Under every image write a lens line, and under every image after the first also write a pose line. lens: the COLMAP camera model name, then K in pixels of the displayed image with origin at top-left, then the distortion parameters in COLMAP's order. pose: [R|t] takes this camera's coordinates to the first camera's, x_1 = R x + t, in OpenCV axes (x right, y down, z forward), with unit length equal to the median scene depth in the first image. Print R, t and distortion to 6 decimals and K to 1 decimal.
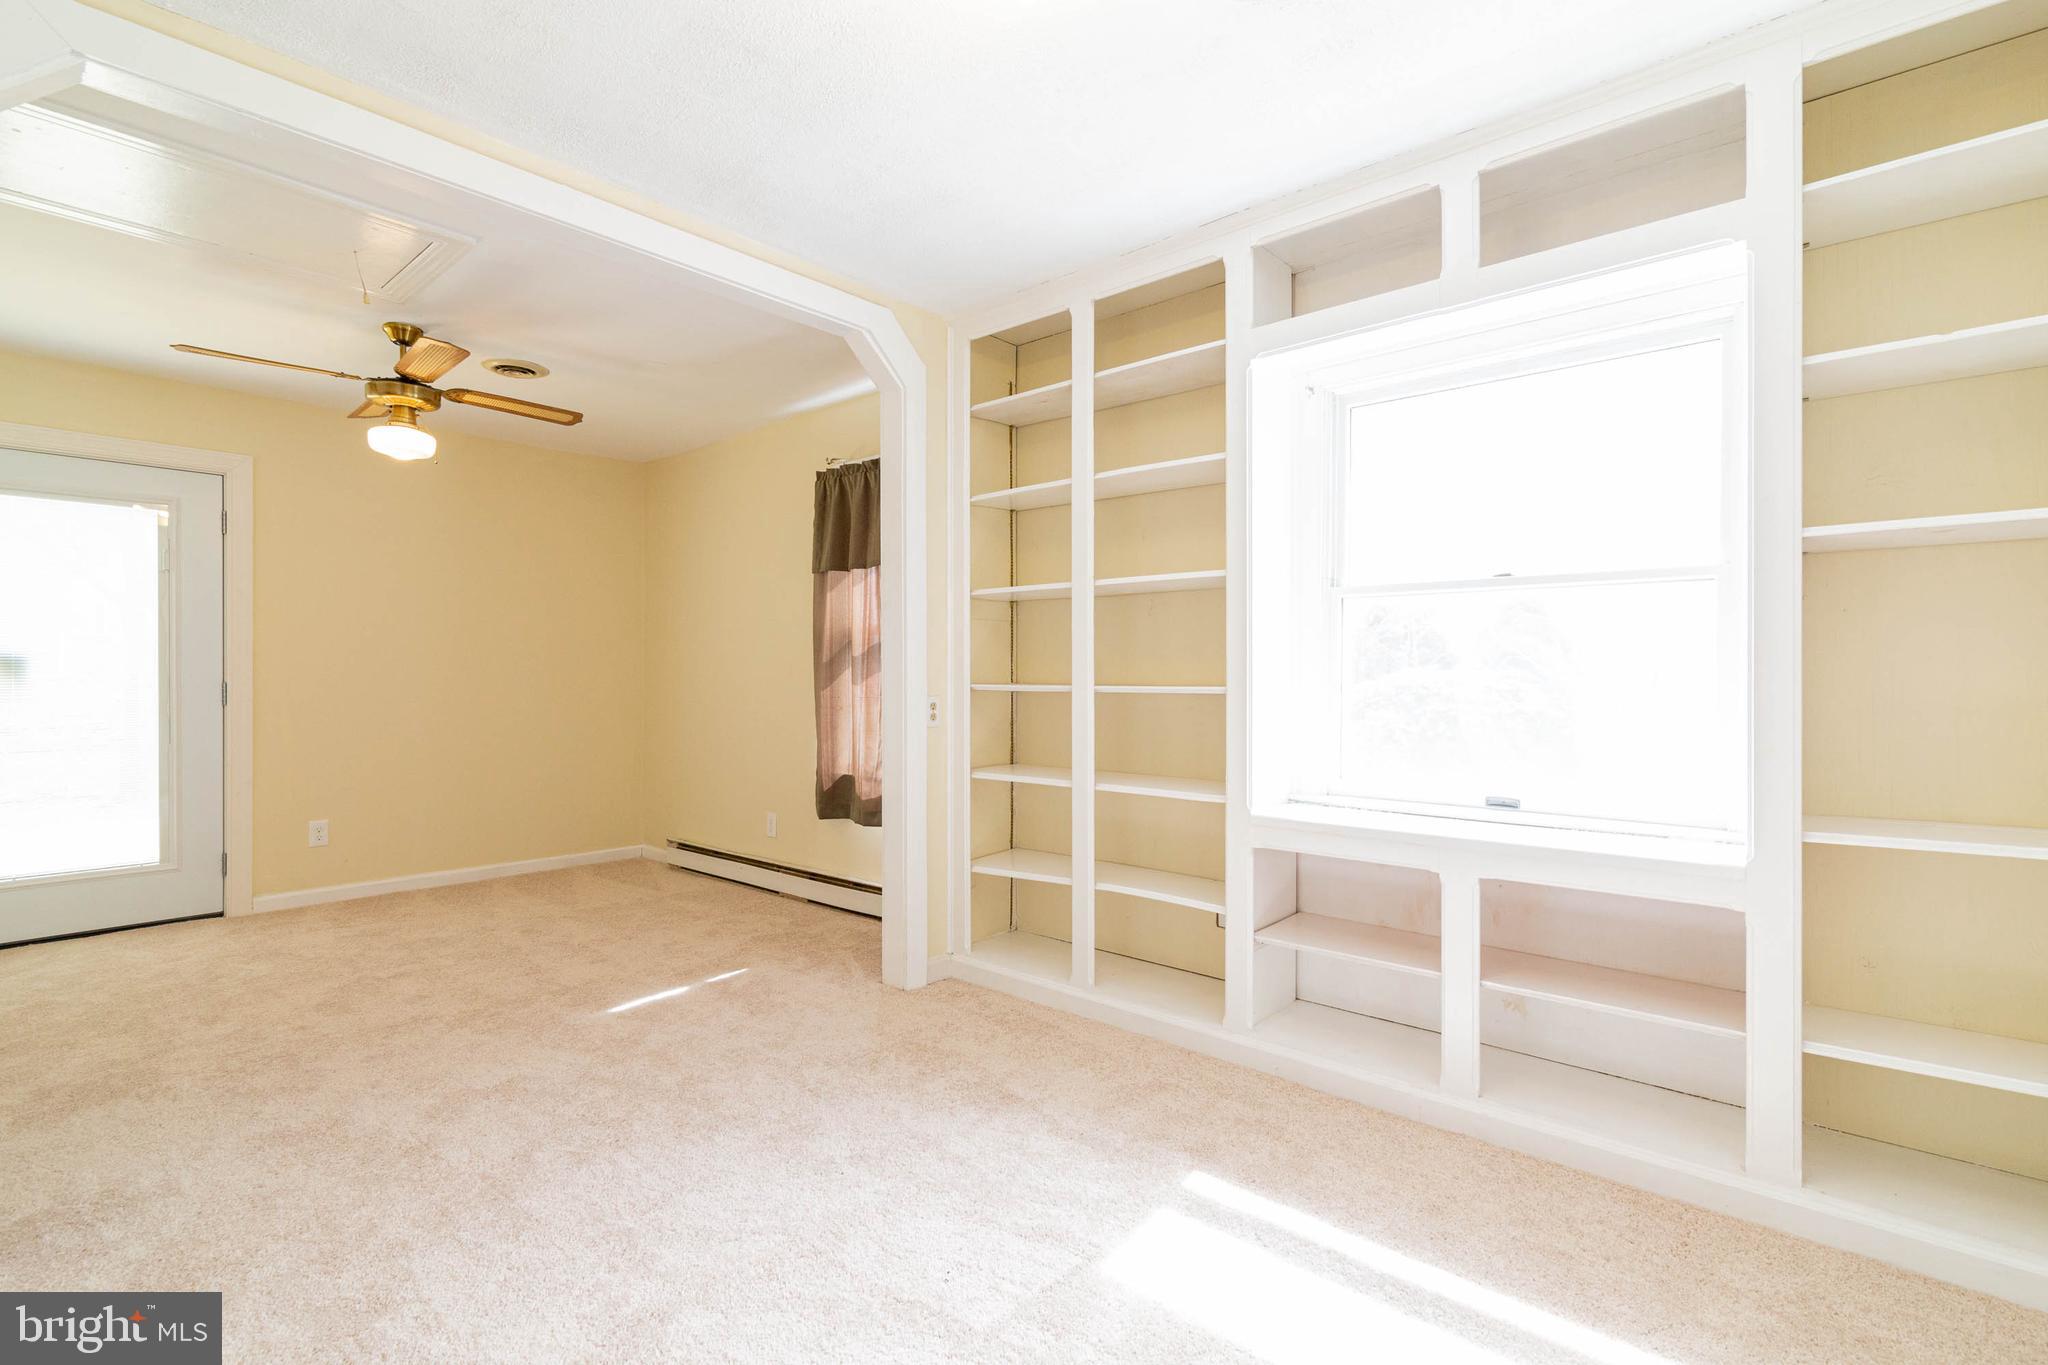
lens RADIAL K [[931.8, 0, 1036.2], [0, 931.8, 677.2], [0, 0, 1]] dist [-0.001908, 0.000453]
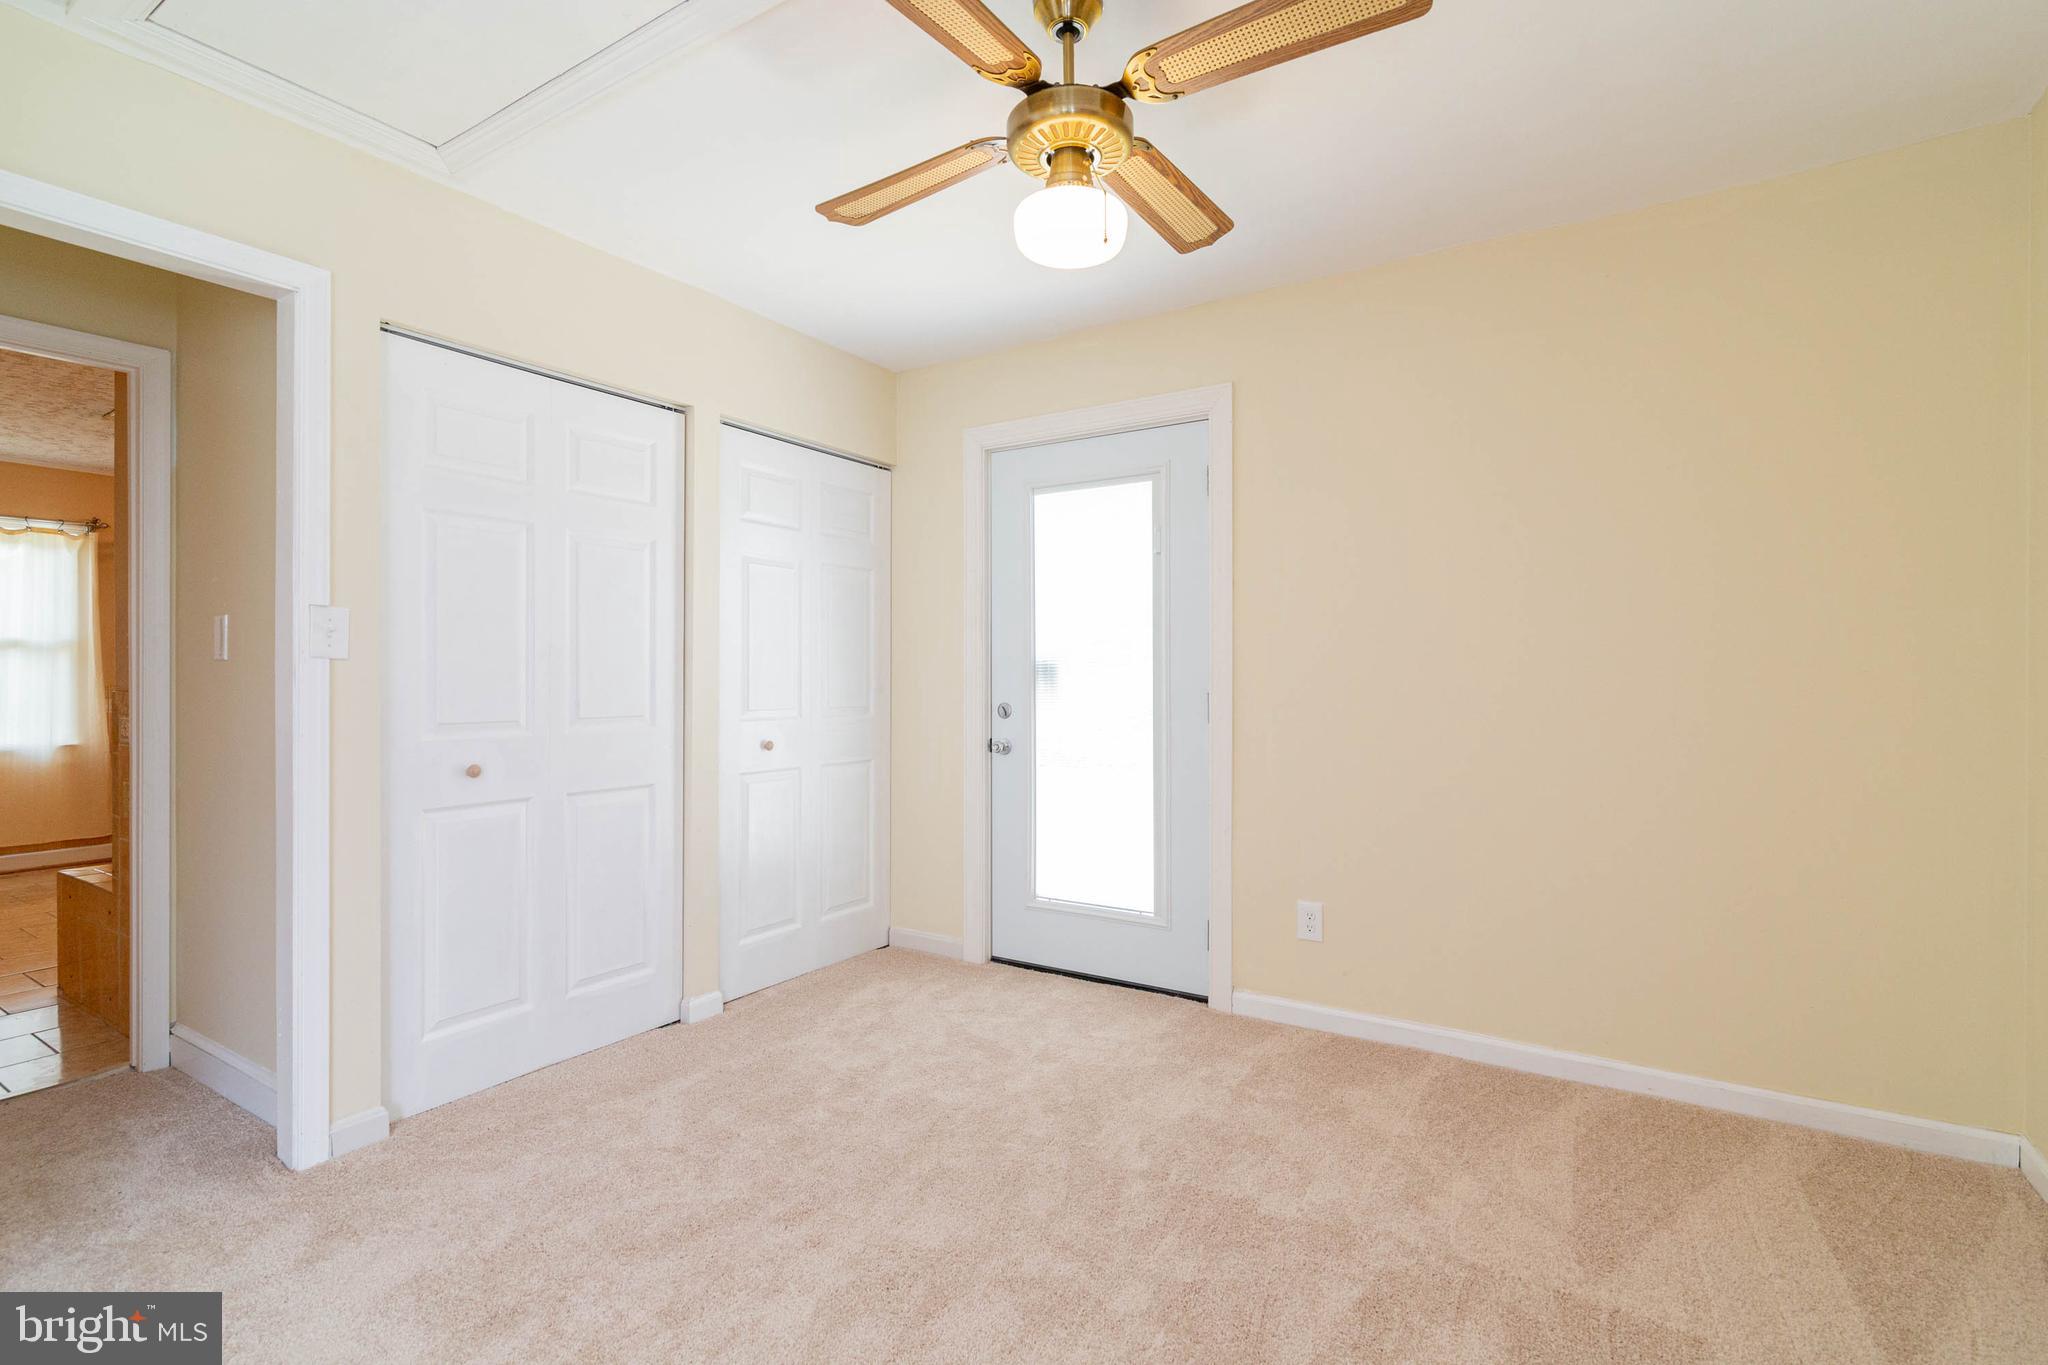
lens RADIAL K [[923.8, 0, 1009.7], [0, 923.8, 679.8], [0, 0, 1]] dist [-0.000020, -0.000223]
pose [[0.136006, 0.000810, -0.990708, -0.195239], [-0.000255, 1.000000, 0.000782, -0.007412], [0.990708, 0.000146, 0.136006, 0.936719]]
